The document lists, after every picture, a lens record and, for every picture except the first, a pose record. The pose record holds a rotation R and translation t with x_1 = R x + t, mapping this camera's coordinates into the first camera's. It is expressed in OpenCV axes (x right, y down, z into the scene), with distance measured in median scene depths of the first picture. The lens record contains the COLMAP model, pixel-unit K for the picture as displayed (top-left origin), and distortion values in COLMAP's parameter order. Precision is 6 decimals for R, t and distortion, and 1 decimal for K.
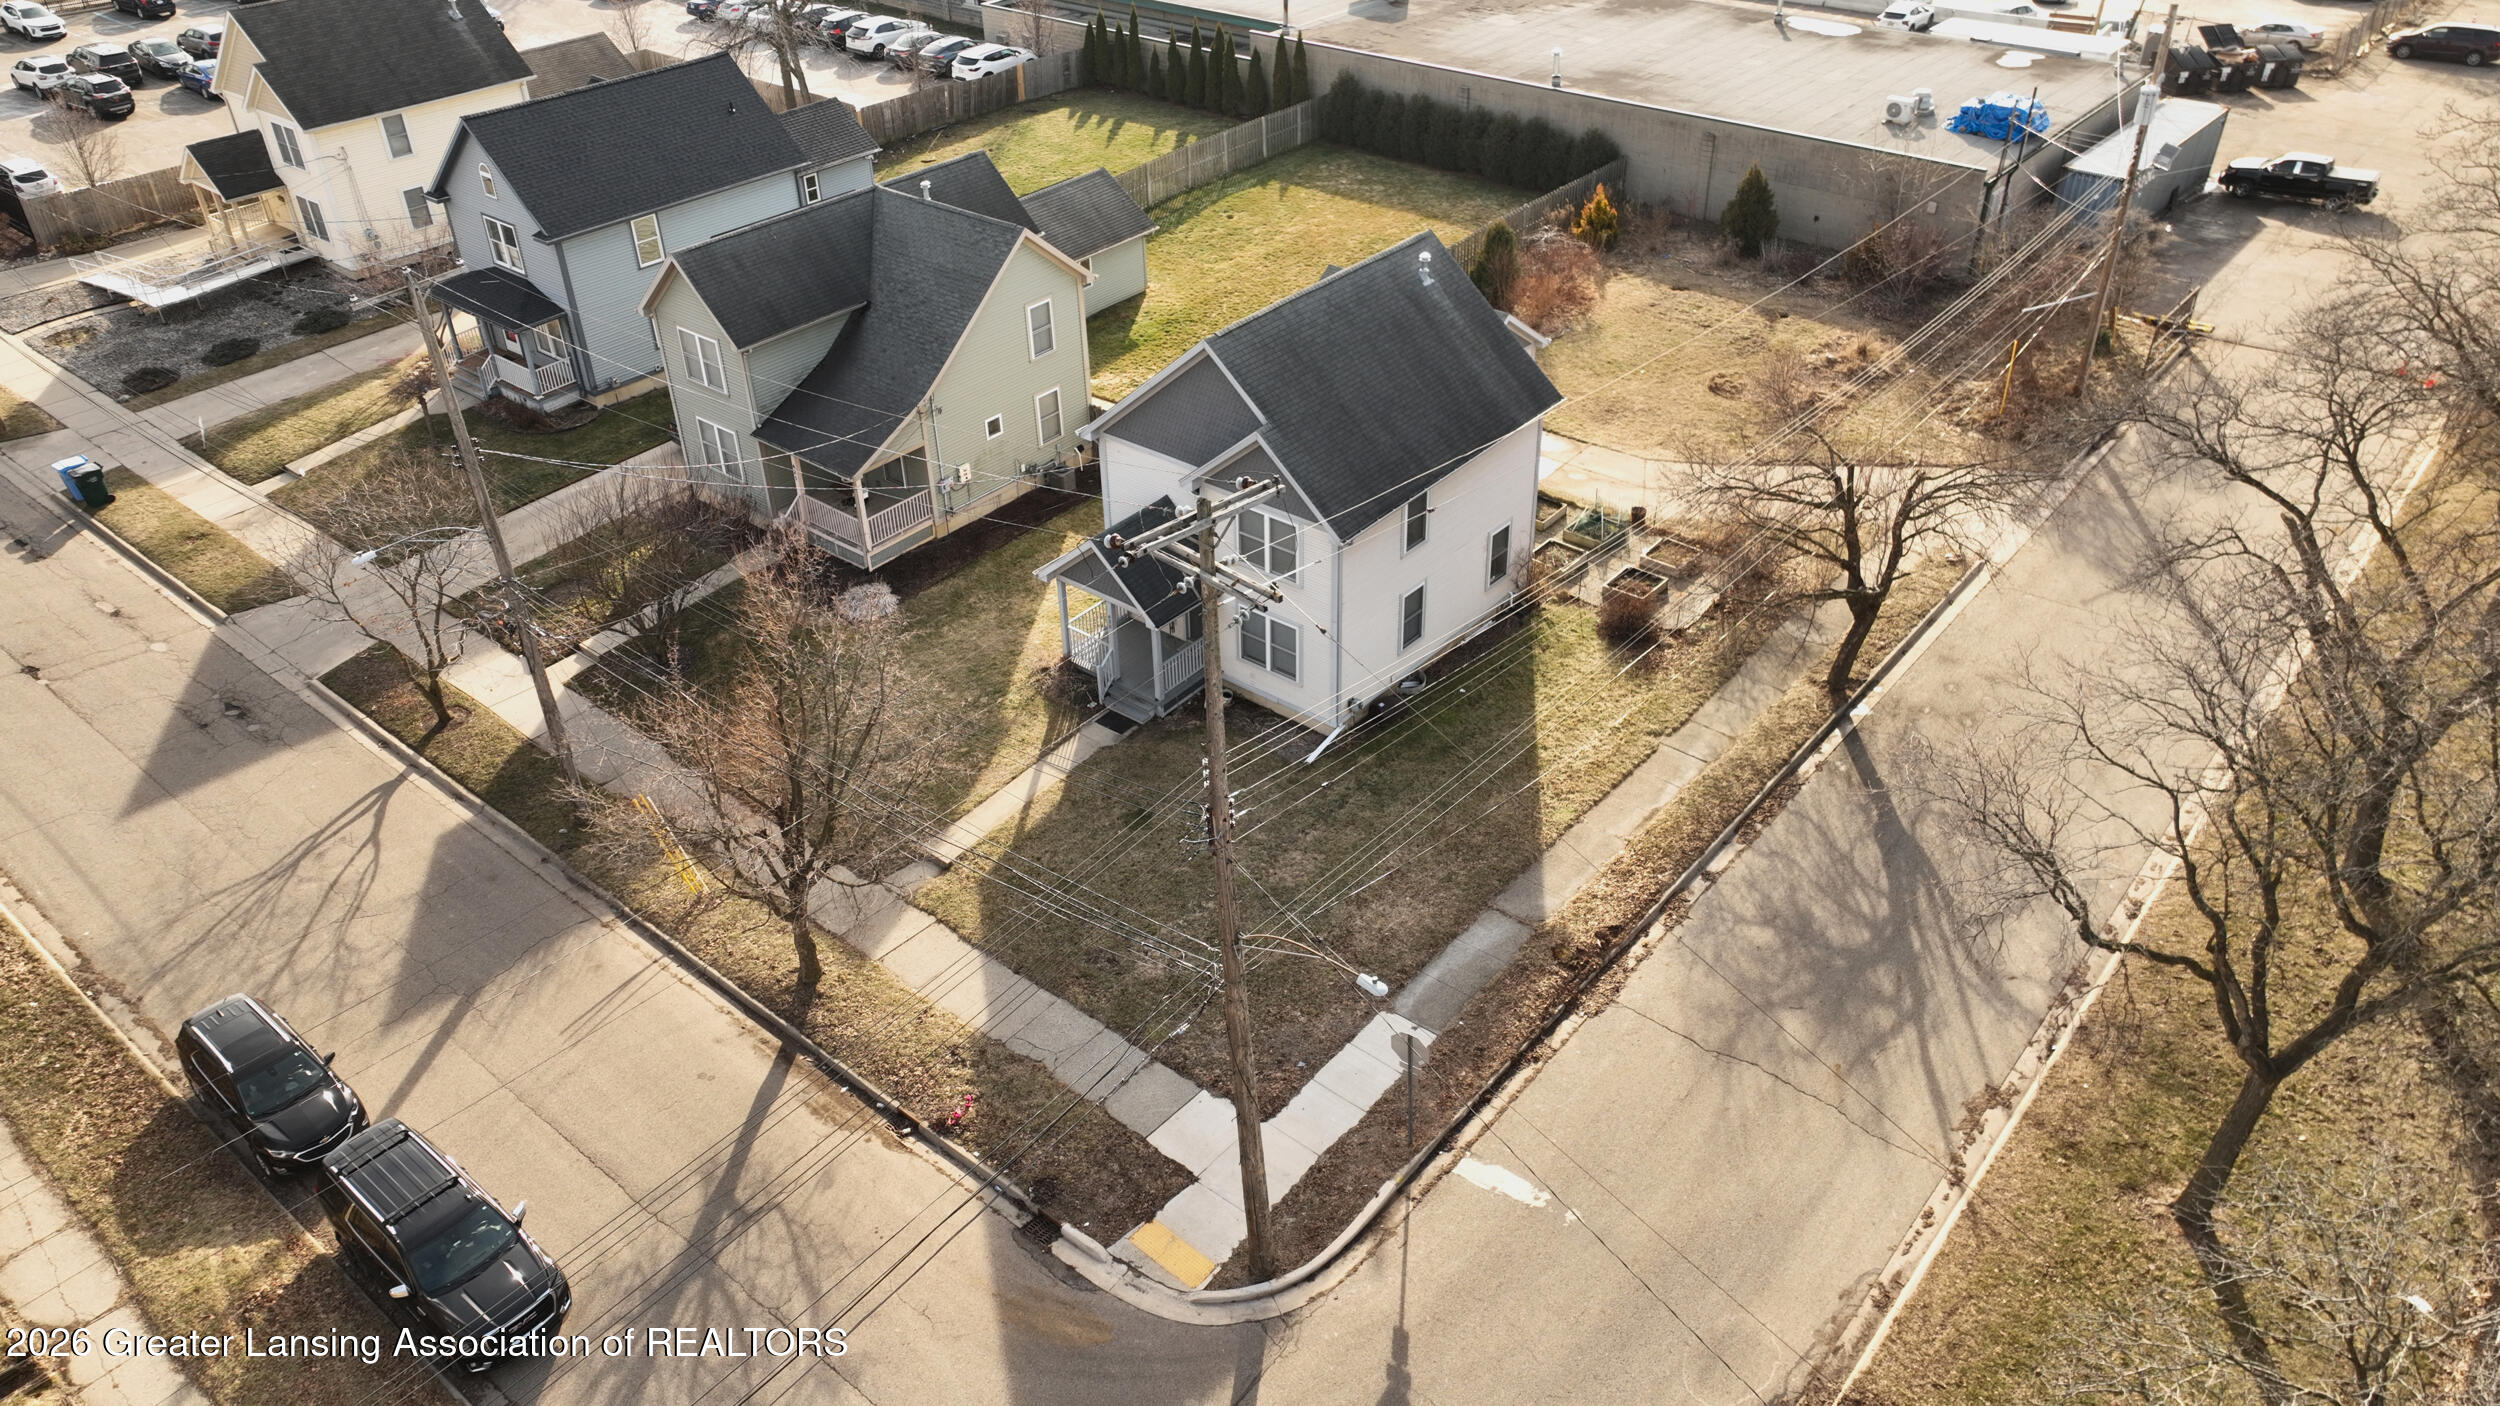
lens RADIAL K [[1740.6, 0, 1252.0], [0, 1740.6, 703.9], [0, 0, 1]] dist [0.002095, -0.000237]
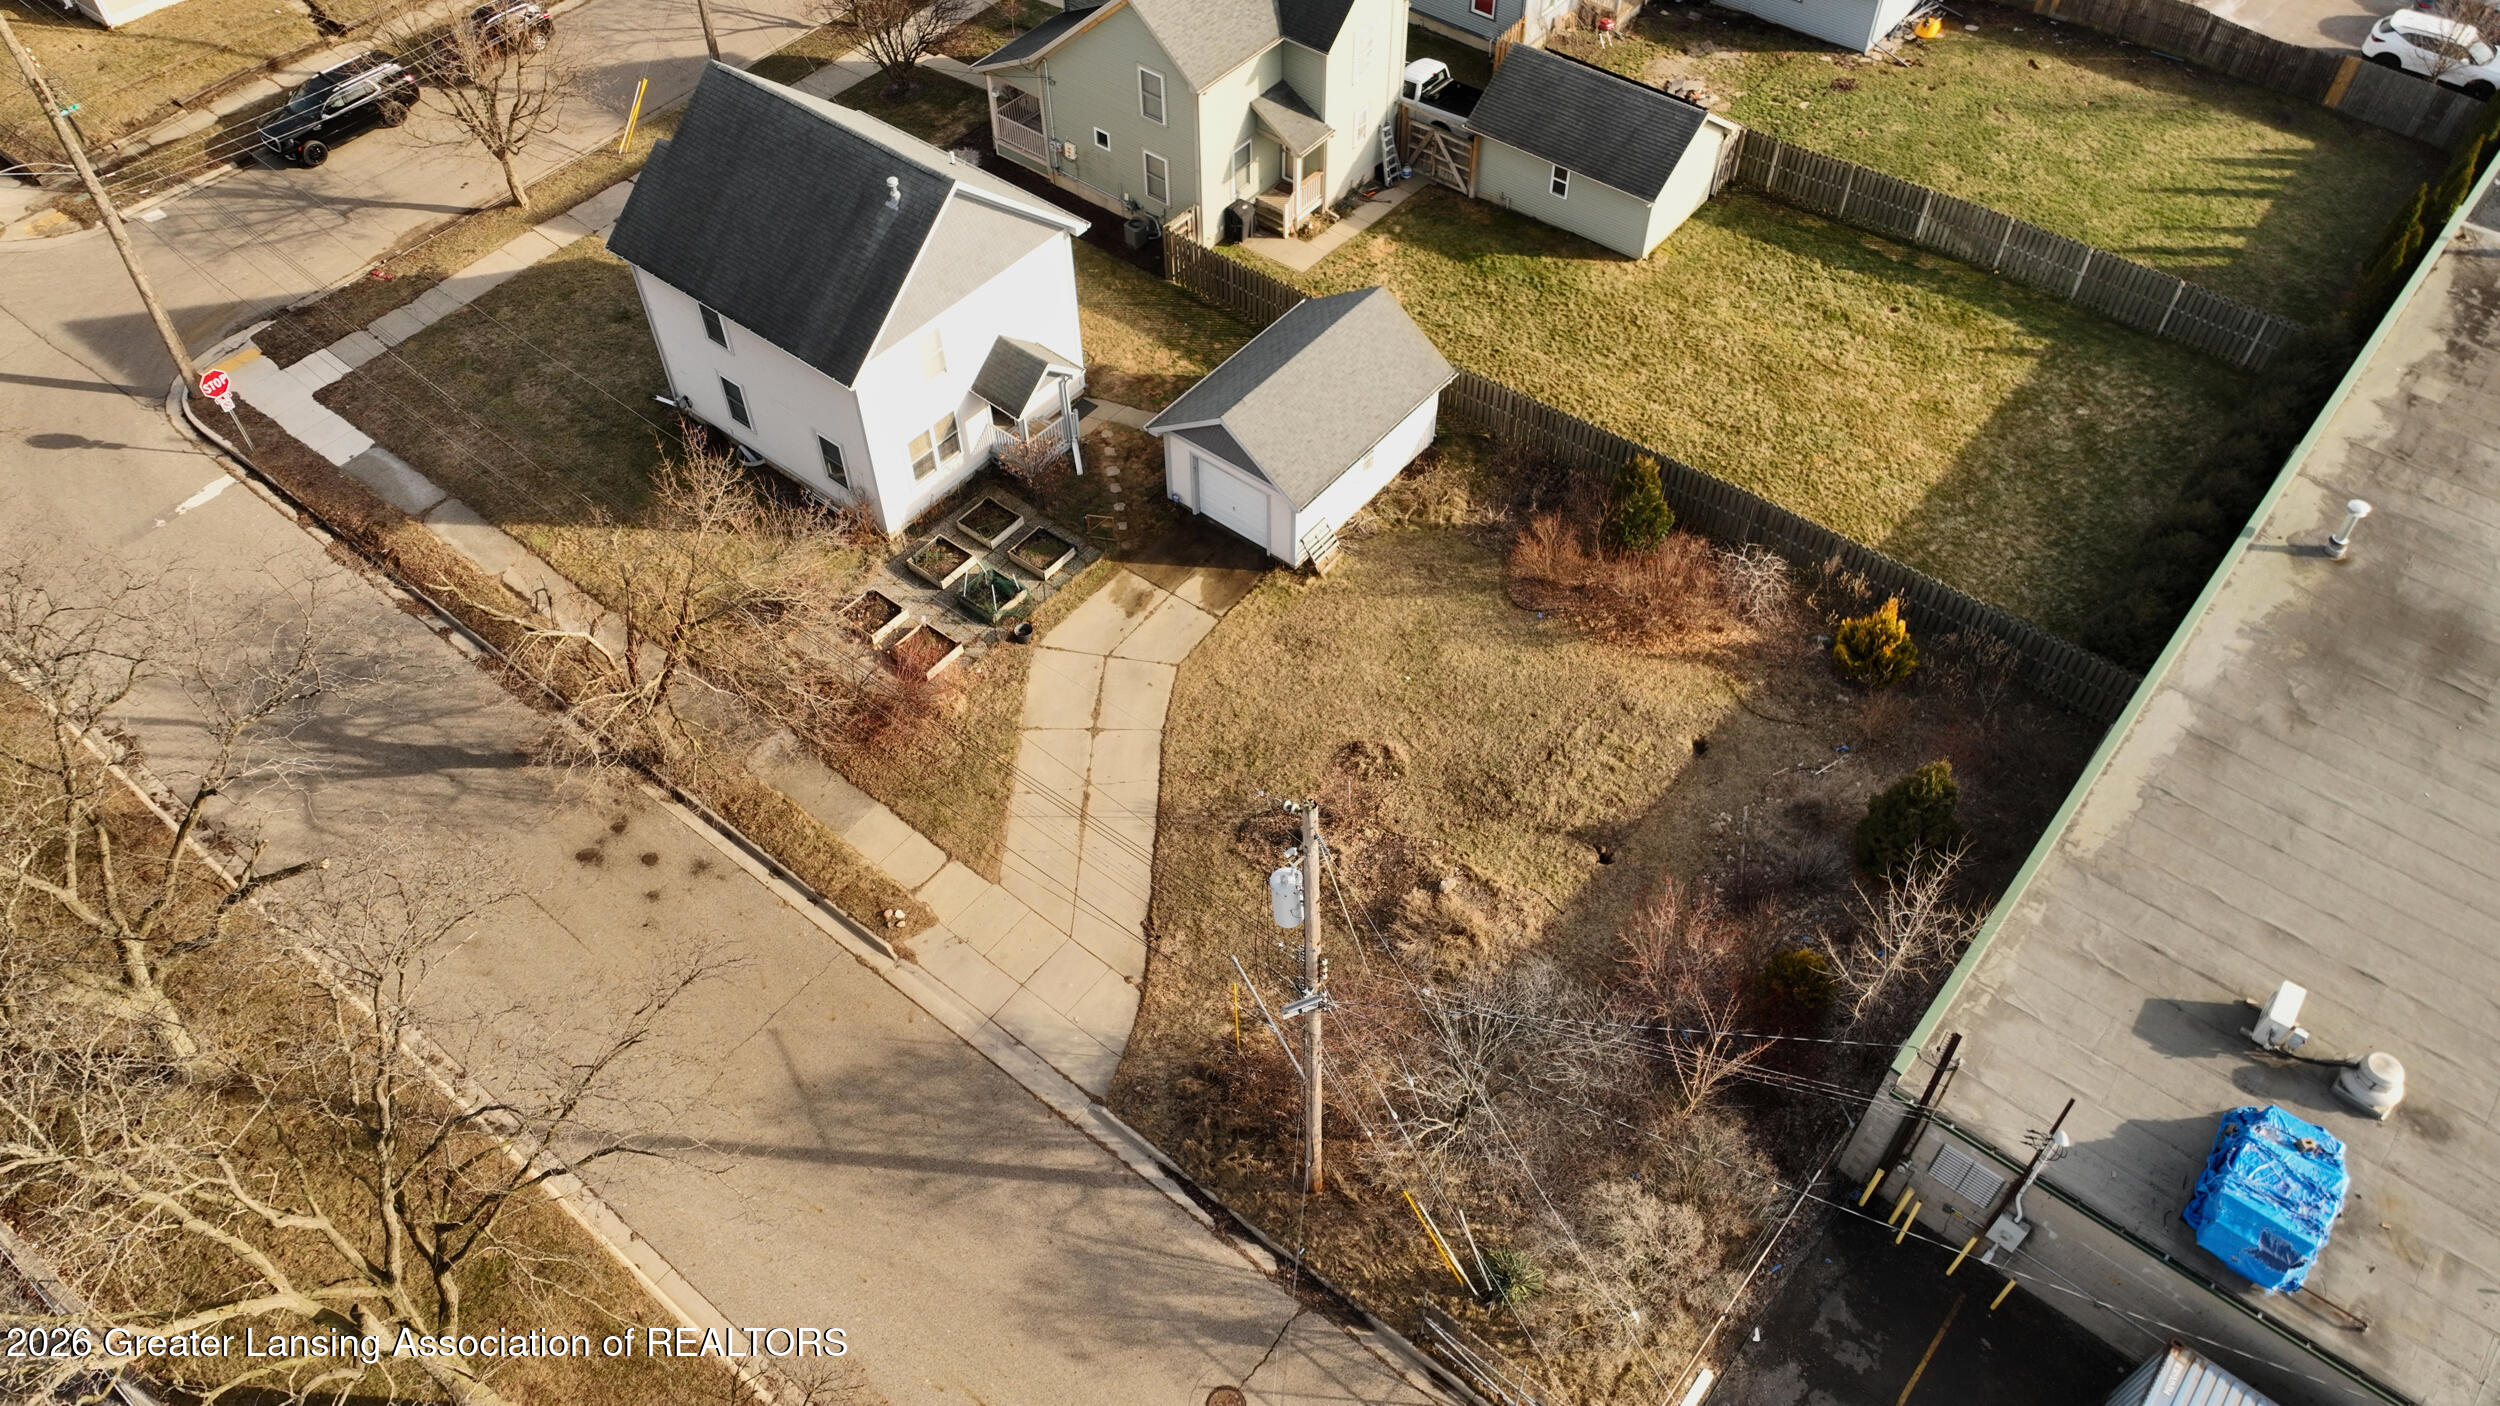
lens RADIAL K [[1764.7, 0, 1253.4], [0, 1764.7, 701.1], [0, 0, 1]] dist [0.006363, -0.000989]
pose [[0.017013, 0.774685, -0.632118, 1.125342], [-0.561121, 0.530664, 0.635247, -0.998368], [0.827559, 0.343888, 0.443721, 0.988132]]
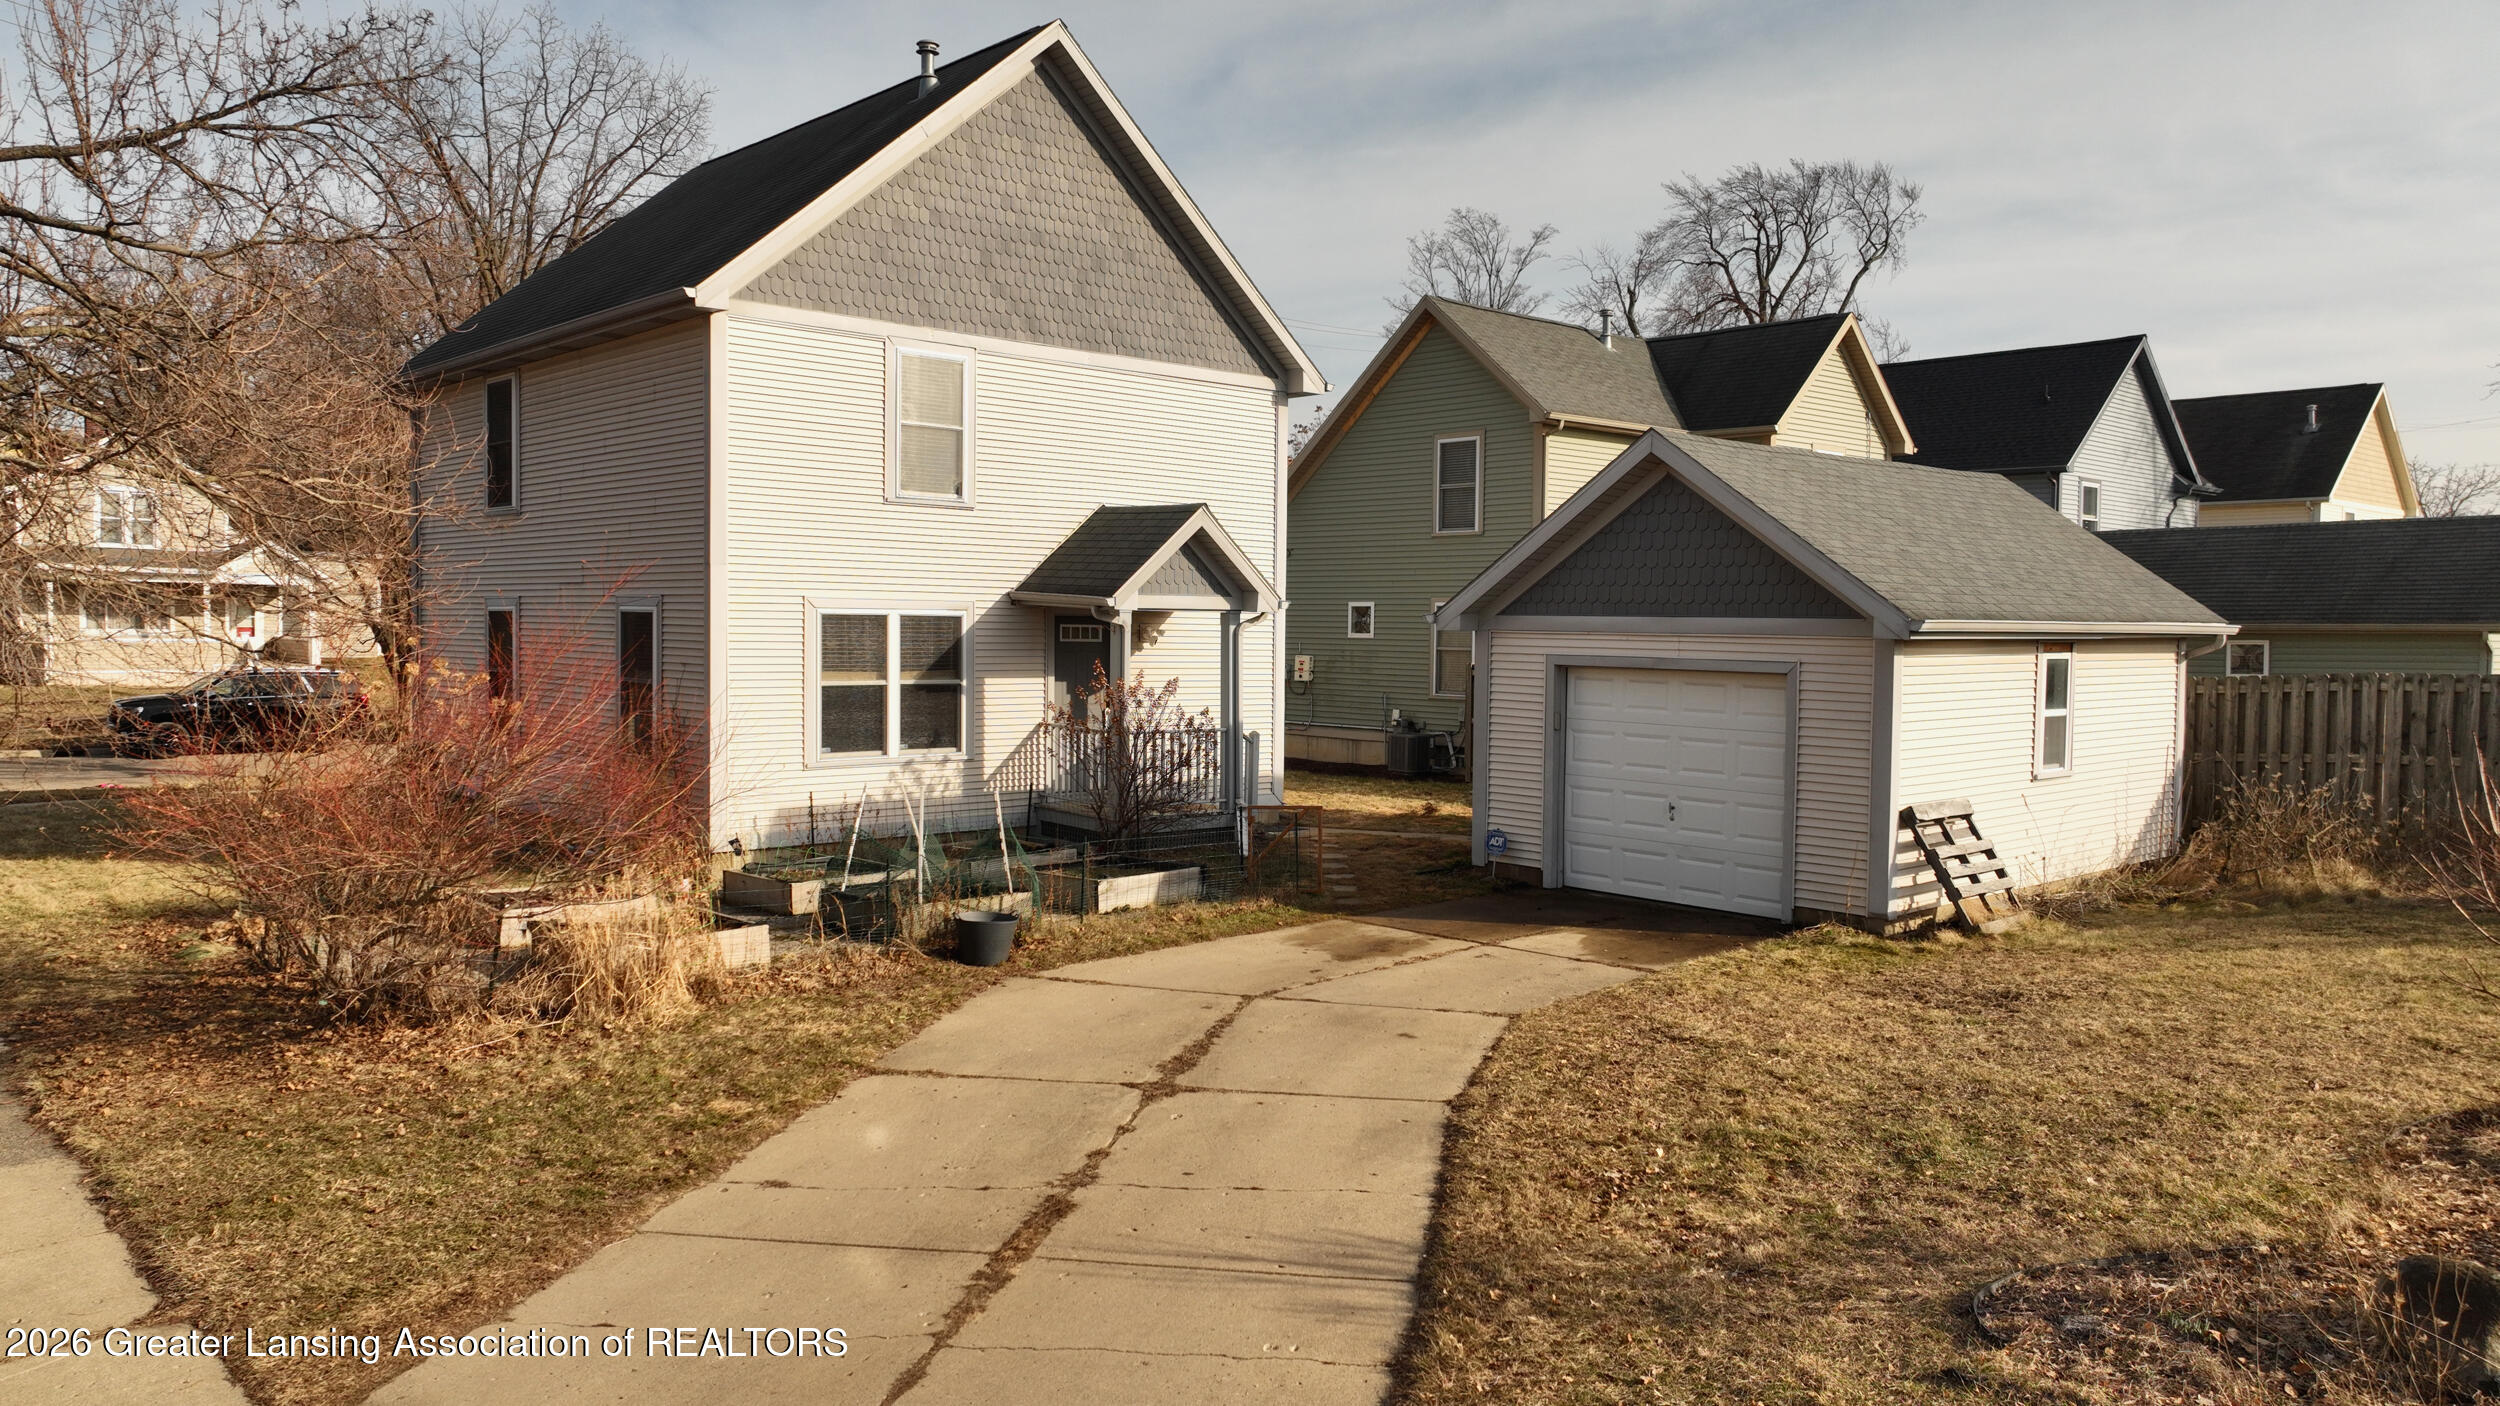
lens RADIAL K [[1755.5, 0, 1244.5], [0, 1755.5, 697.6], [0, 0, 1]] dist [-0.007936, -0.000352]
pose [[-0.136936, 0.051293, -0.989251, 0.649584], [-0.573535, 0.810136, 0.121397, -0.256397], [0.807655, 0.583994, -0.081519, 1.435483]]
